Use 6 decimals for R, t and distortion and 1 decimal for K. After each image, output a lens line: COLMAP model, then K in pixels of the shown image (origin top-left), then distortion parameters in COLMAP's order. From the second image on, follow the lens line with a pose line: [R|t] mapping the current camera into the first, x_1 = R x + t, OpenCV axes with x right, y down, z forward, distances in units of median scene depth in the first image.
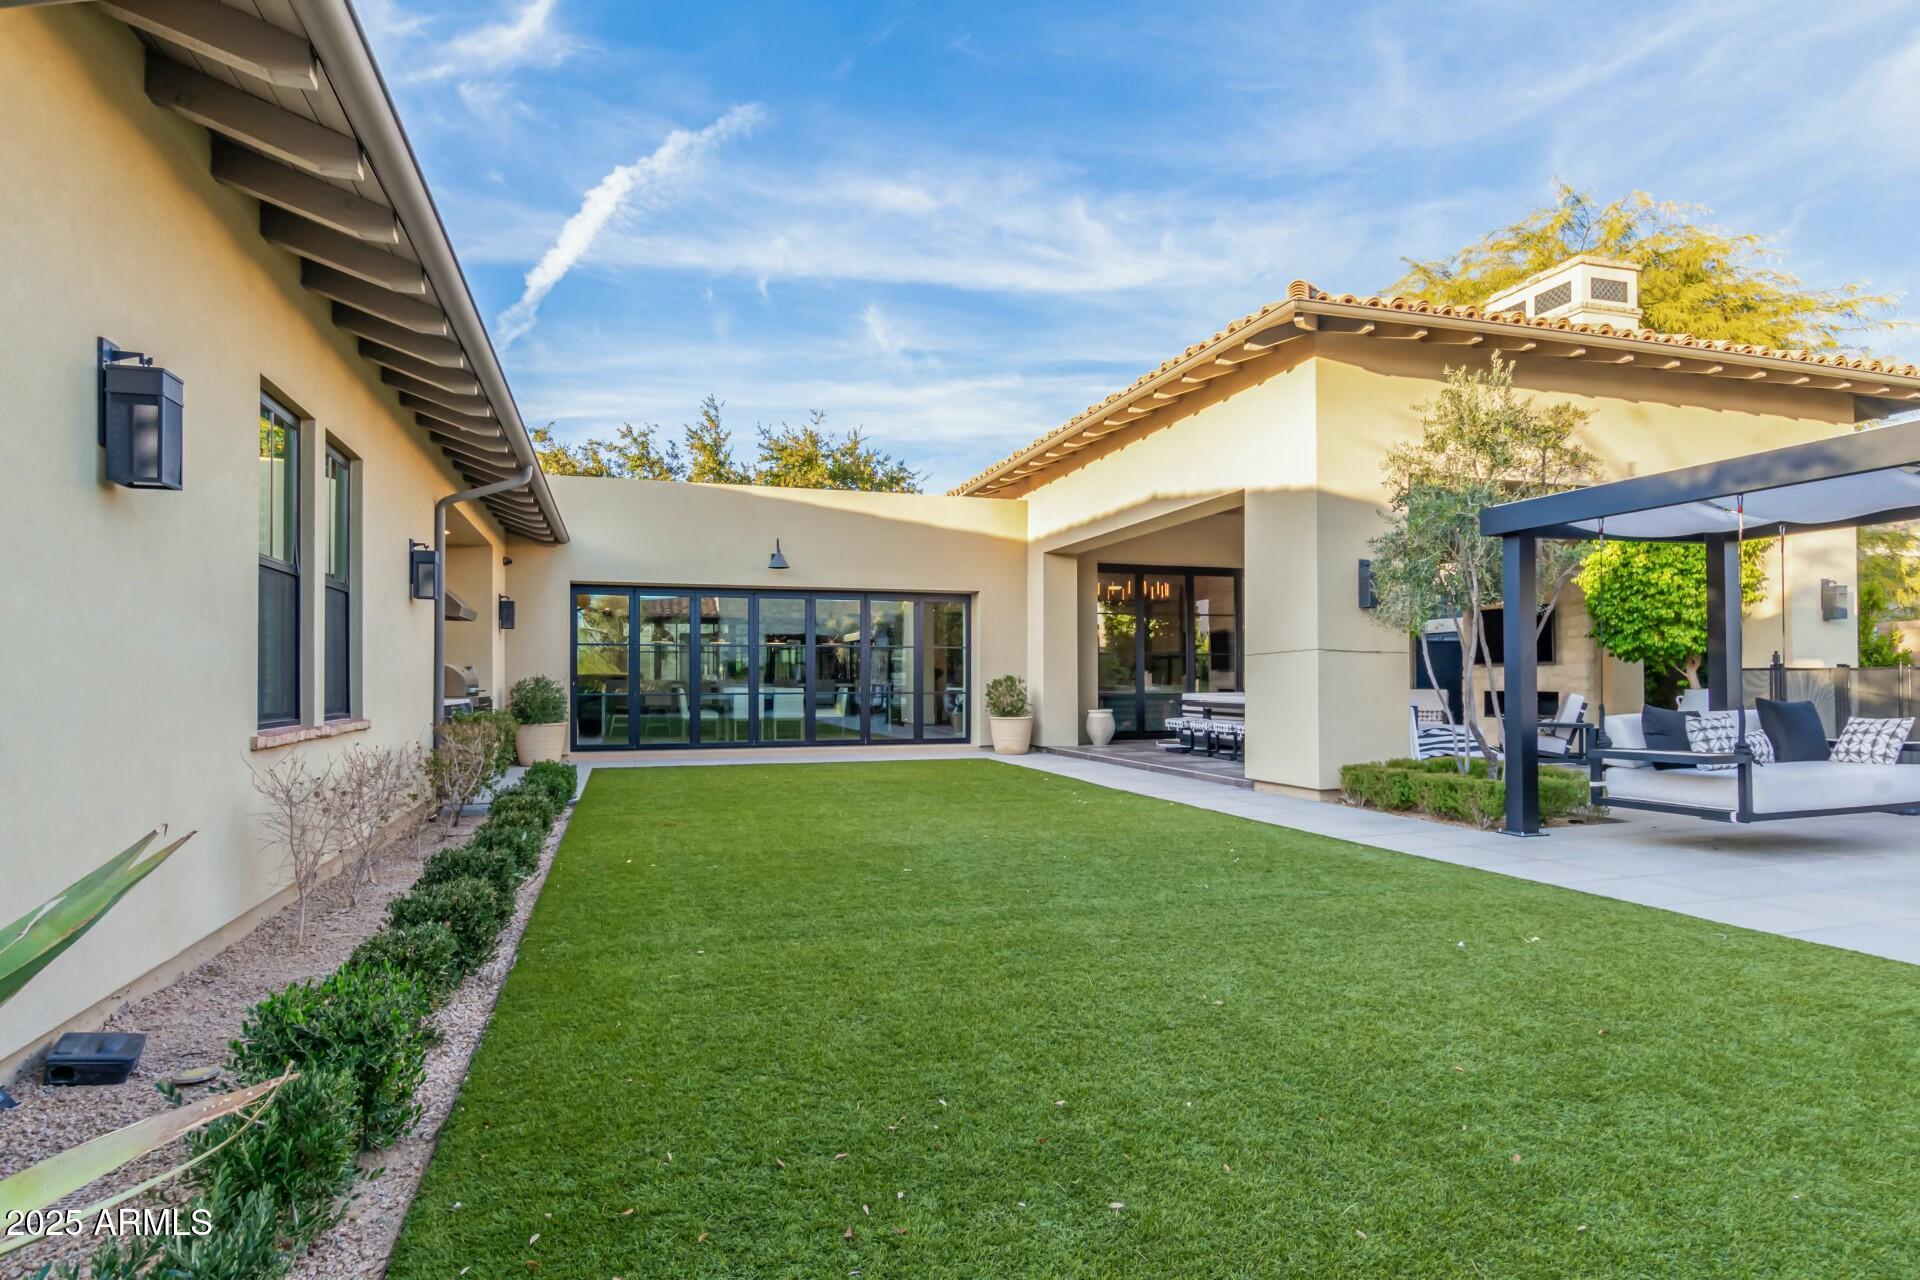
lens RADIAL K [[1031.2, 0, 949.1], [0, 1031.2, 672.9], [0, 0, 1]] dist [0.003380, -0.002083]
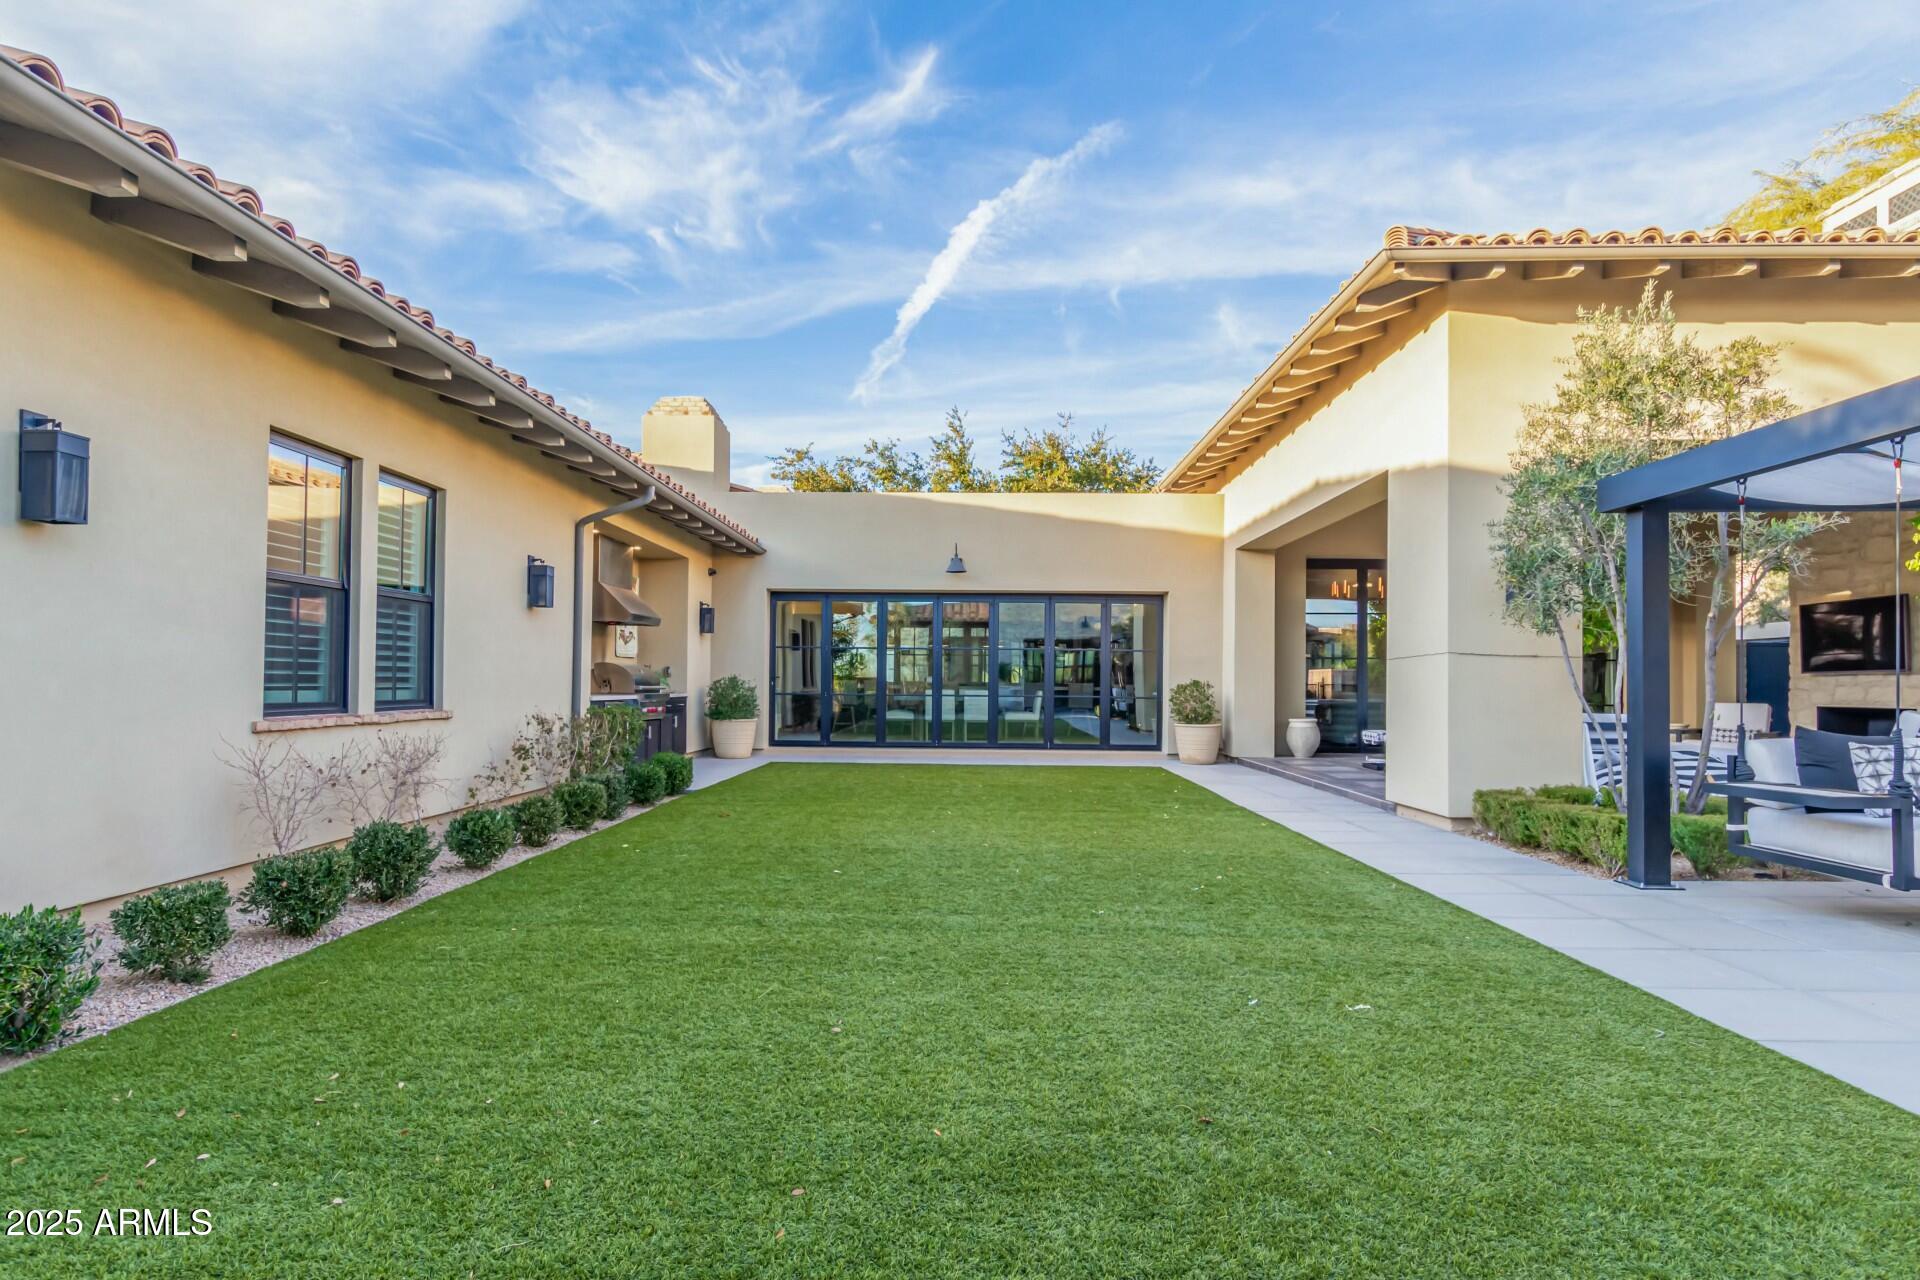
lens RADIAL K [[1026.2, 0, 949.1], [0, 1026.2, 663.2], [0, 0, 1]] dist [-0.042360, 0.028208]
pose [[0.941670, 0.004861, -0.336503, 0.154576], [-0.009121, 0.999897, -0.011080, -0.000498], [0.336415, 0.013502, 0.941617, 0.044023]]
